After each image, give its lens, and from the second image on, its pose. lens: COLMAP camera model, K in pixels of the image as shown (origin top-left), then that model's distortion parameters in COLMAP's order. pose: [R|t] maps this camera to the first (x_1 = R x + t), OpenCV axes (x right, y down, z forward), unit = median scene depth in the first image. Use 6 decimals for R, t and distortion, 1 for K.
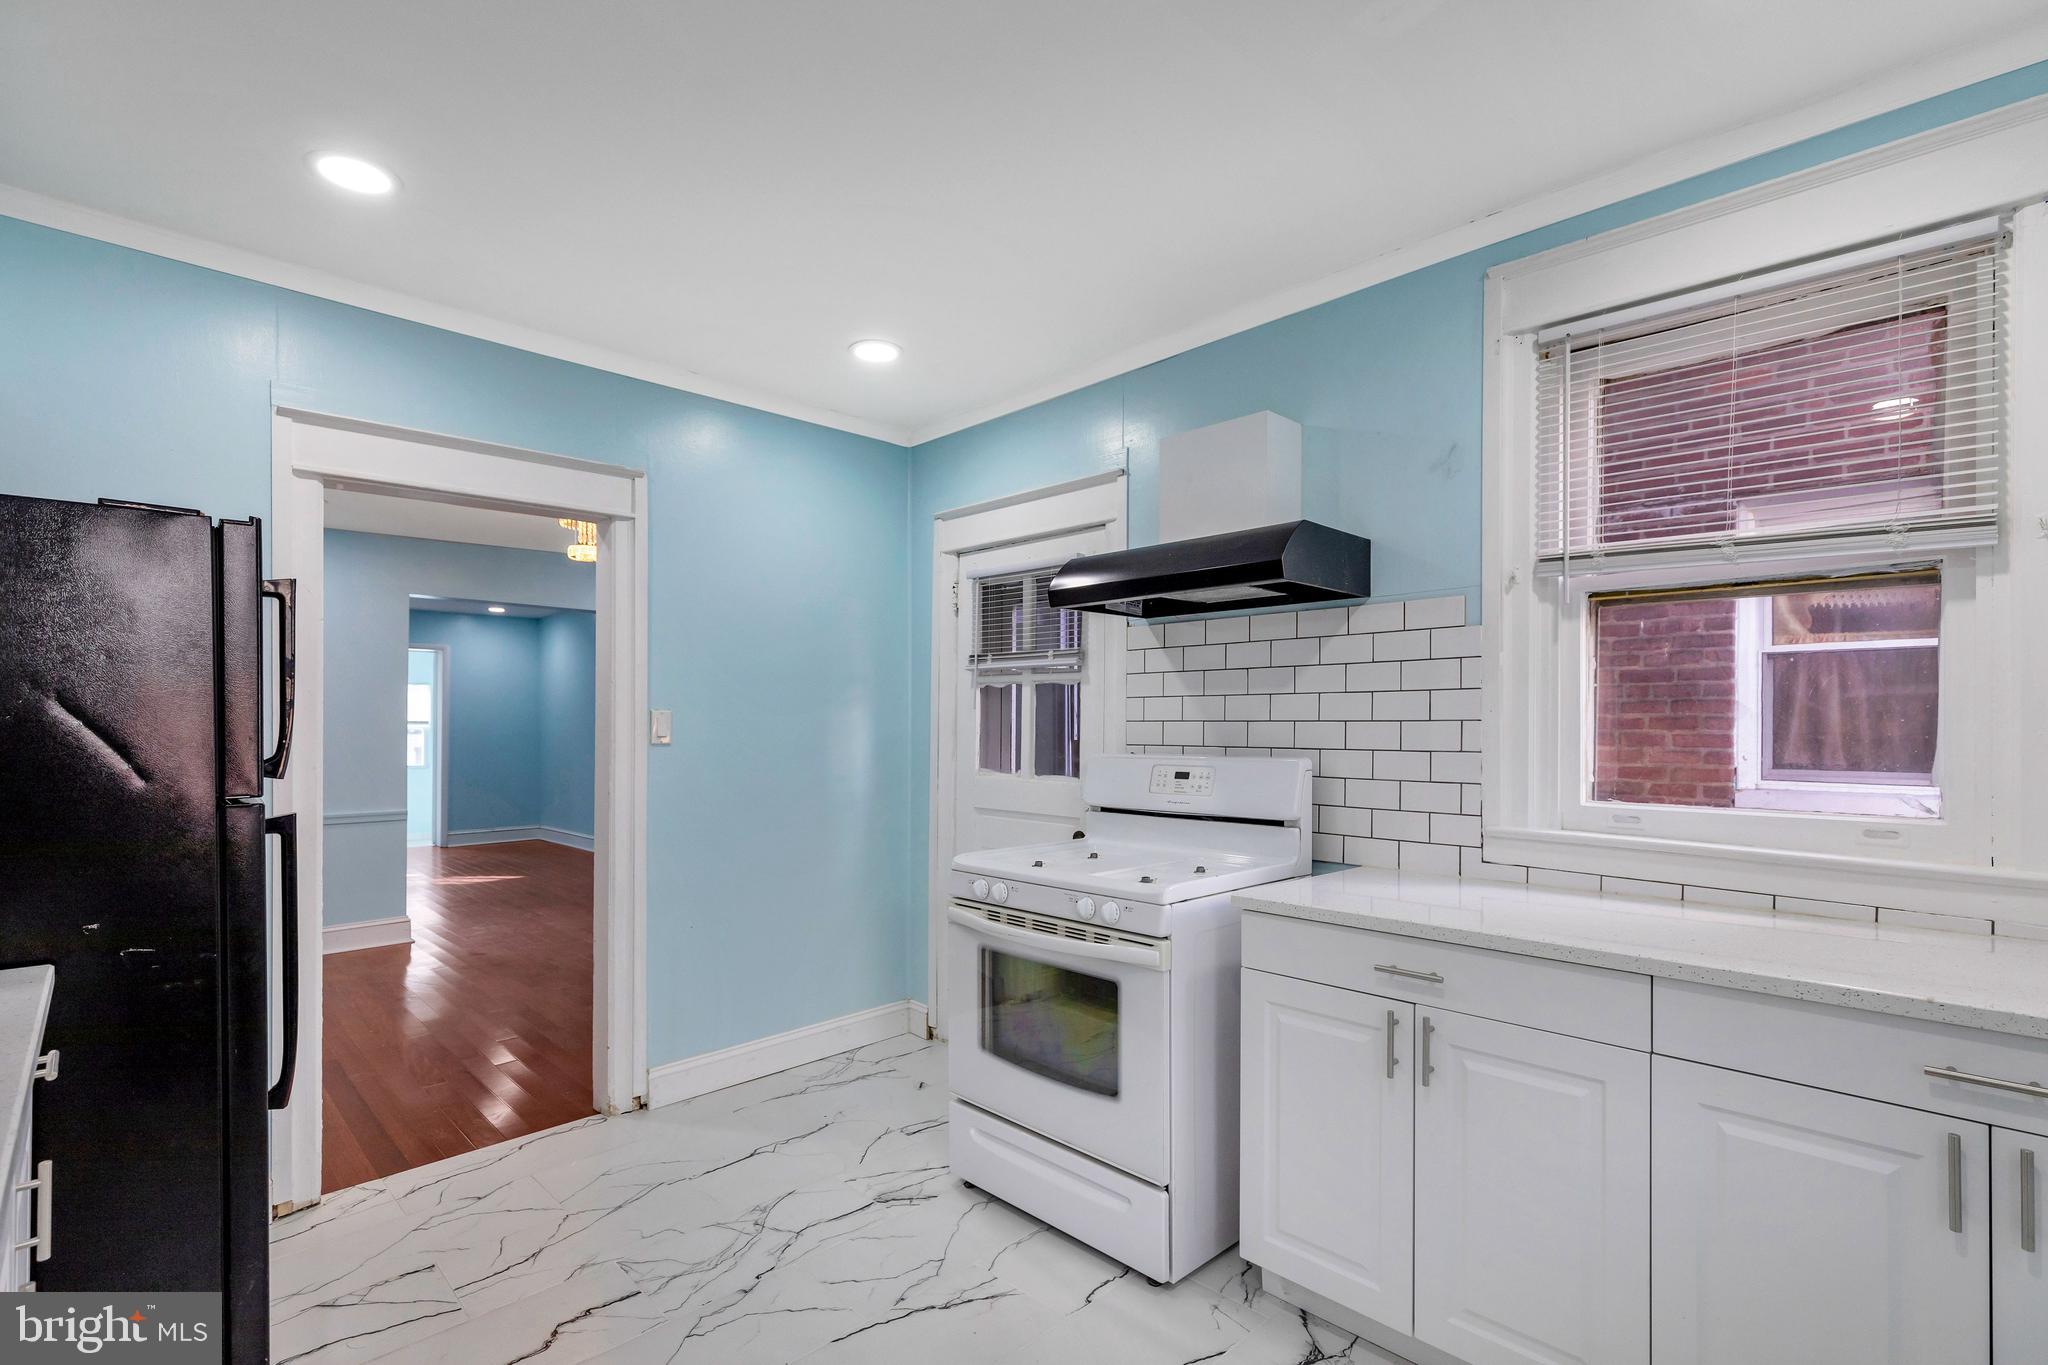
lens RADIAL K [[946.0, 0, 1022.2], [0, 946.0, 719.7], [0, 0, 1]] dist [0.004529, -0.000206]
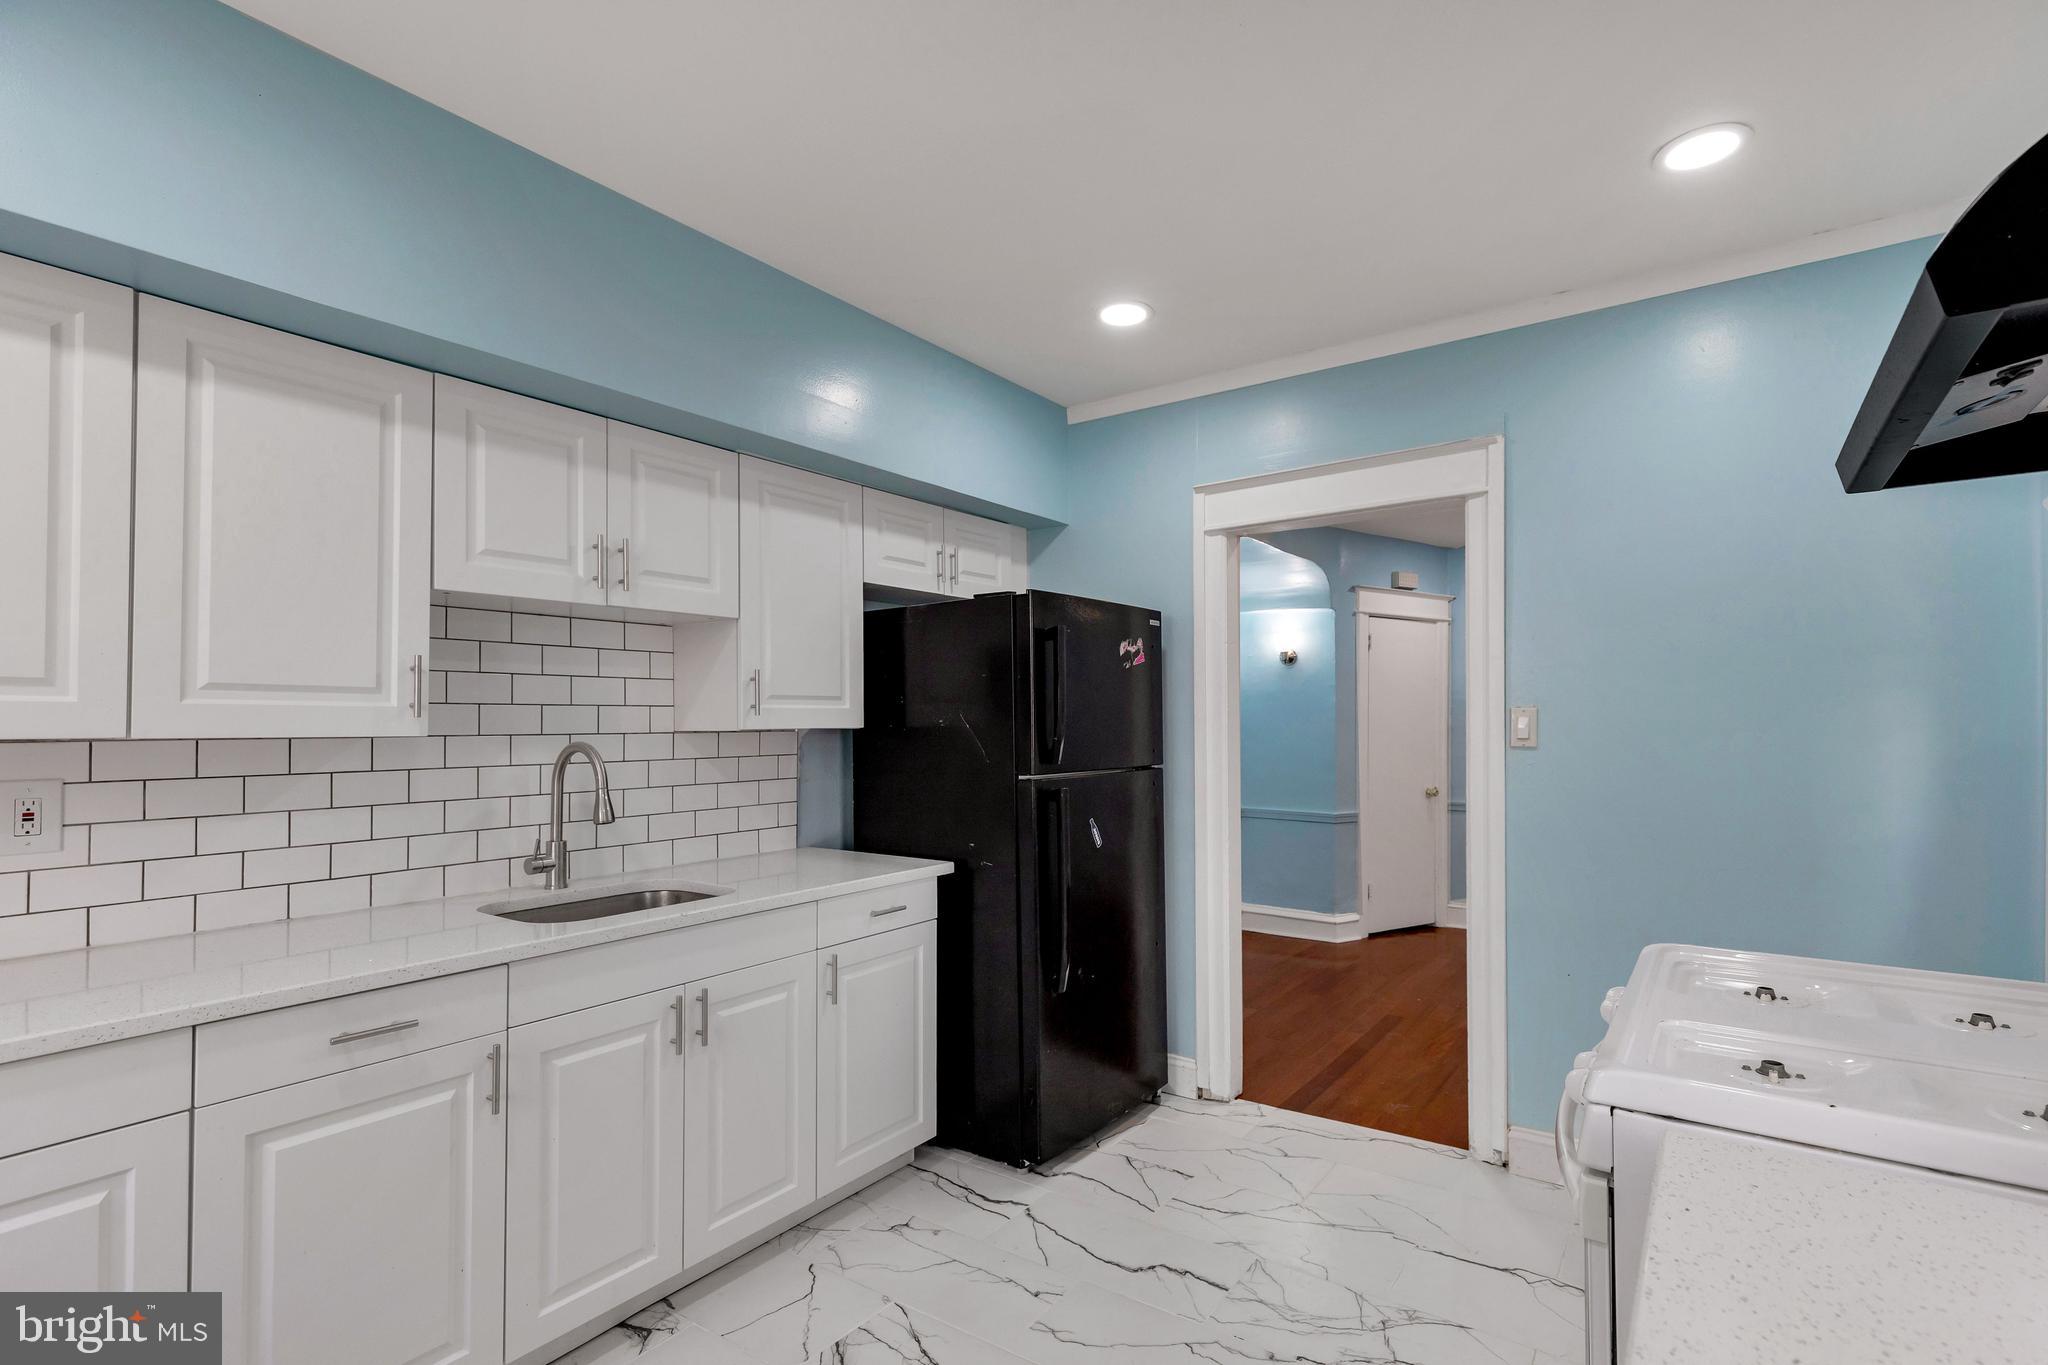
lens RADIAL K [[946.0, 0, 1035.5], [0, 946.0, 722.8], [0, 0, 1]] dist [0.004529, -0.000206]
pose [[0.190179, -0.003257, -0.981744, 0.473128], [0.008895, 0.999959, -0.001595, 0.000361], [0.981709, -0.008429, 0.190201, 0.527796]]
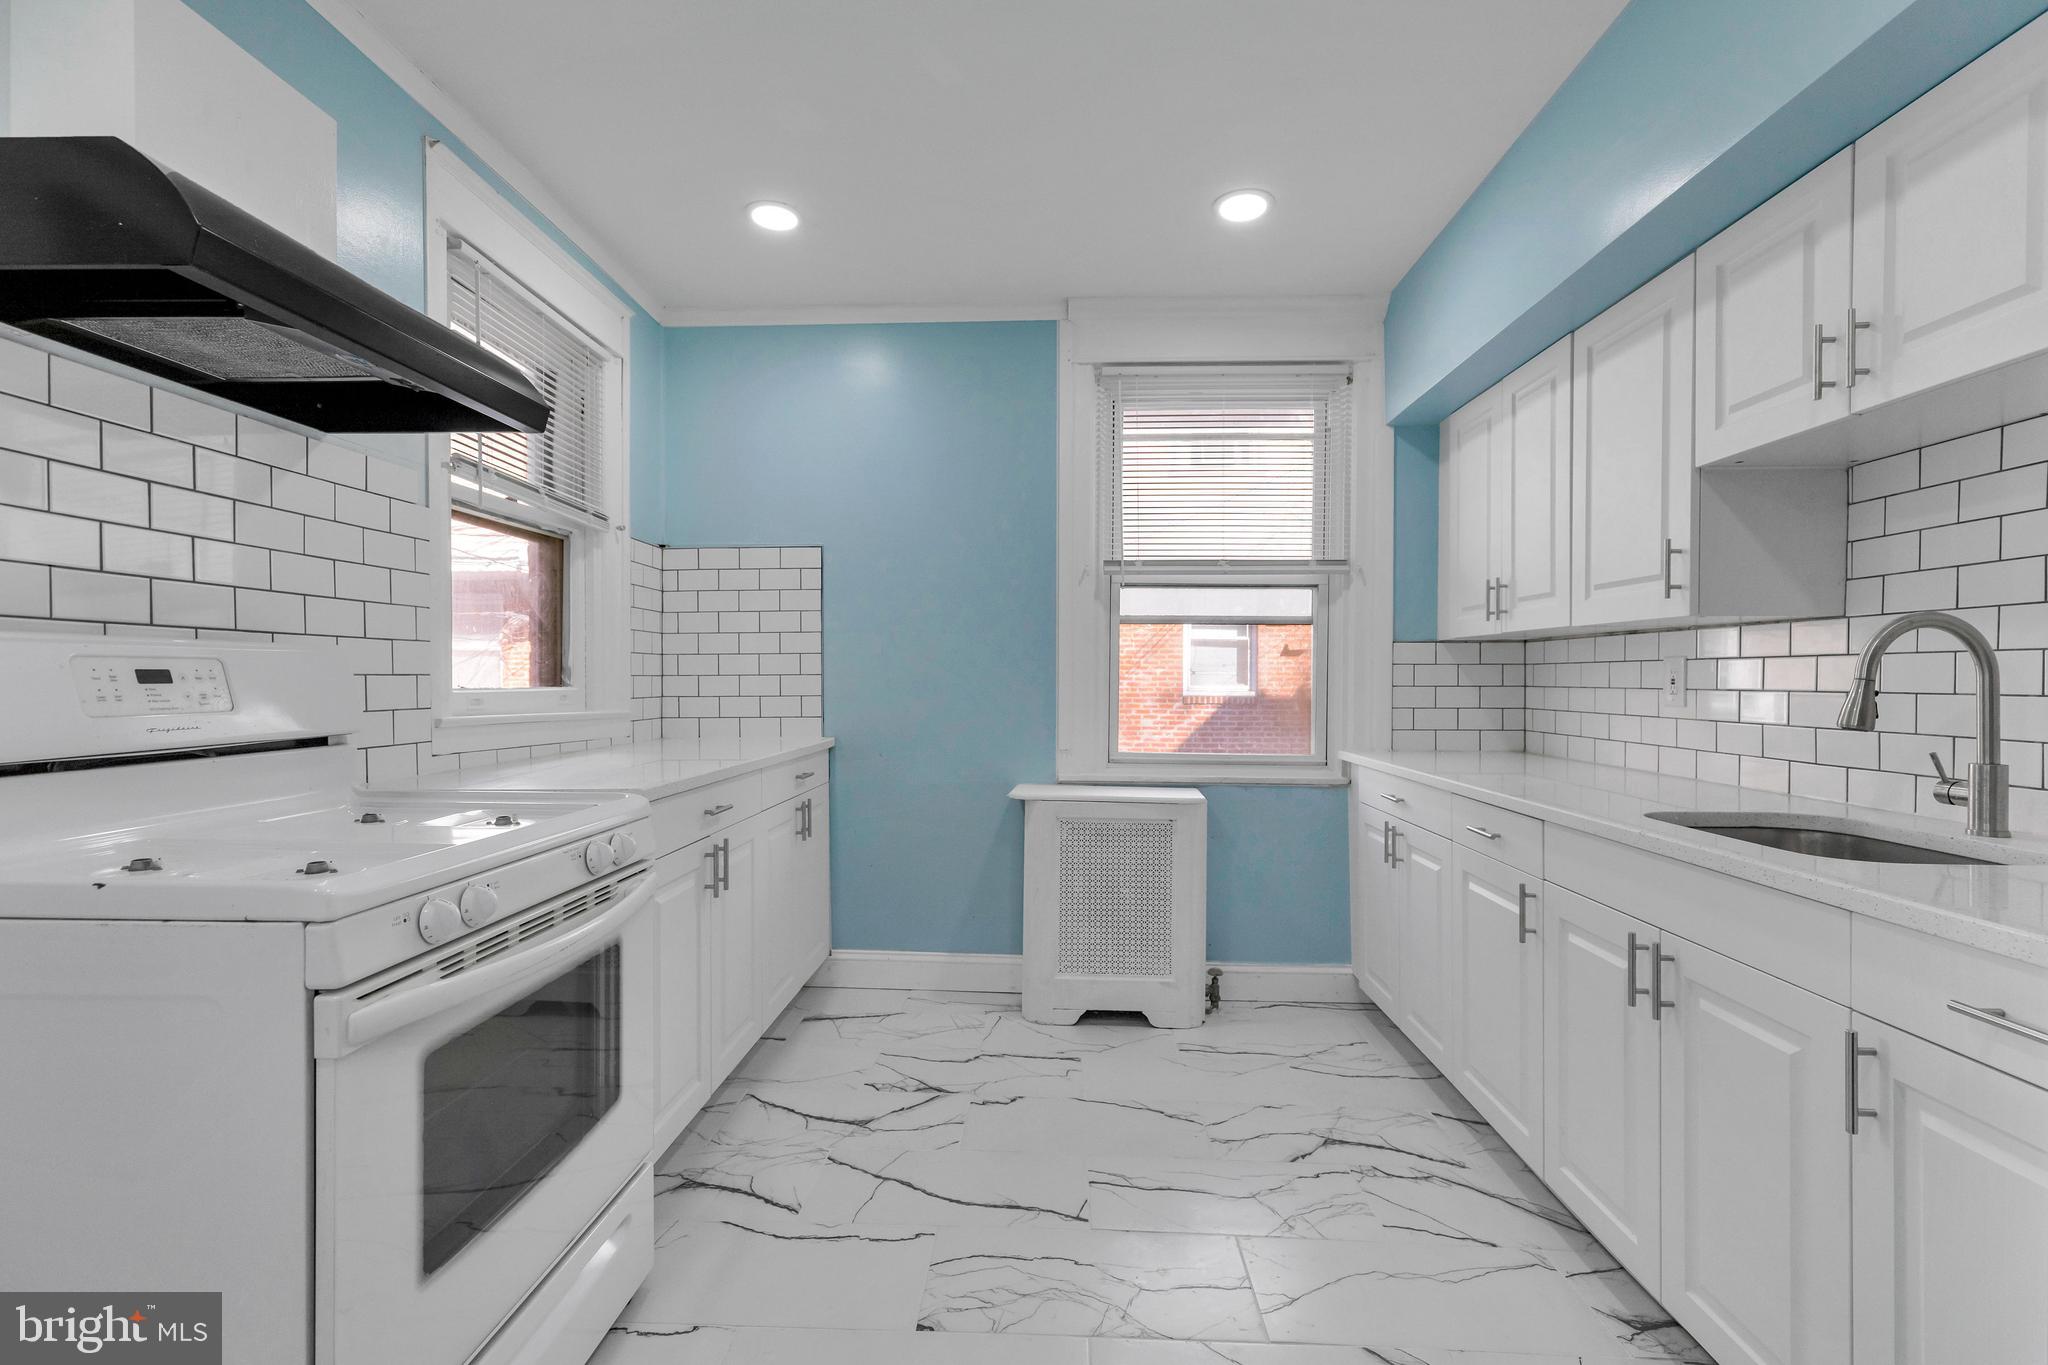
lens RADIAL K [[946.0, 0, 1025.9], [0, 946.0, 680.2], [0, 0, 1]] dist [0.004529, -0.000206]
pose [[-0.688591, -0.005004, 0.725133, -0.571862], [-0.008237, 0.999966, -0.000921, 0.064113], [-0.725103, -0.006607, -0.688608, 1.126376]]
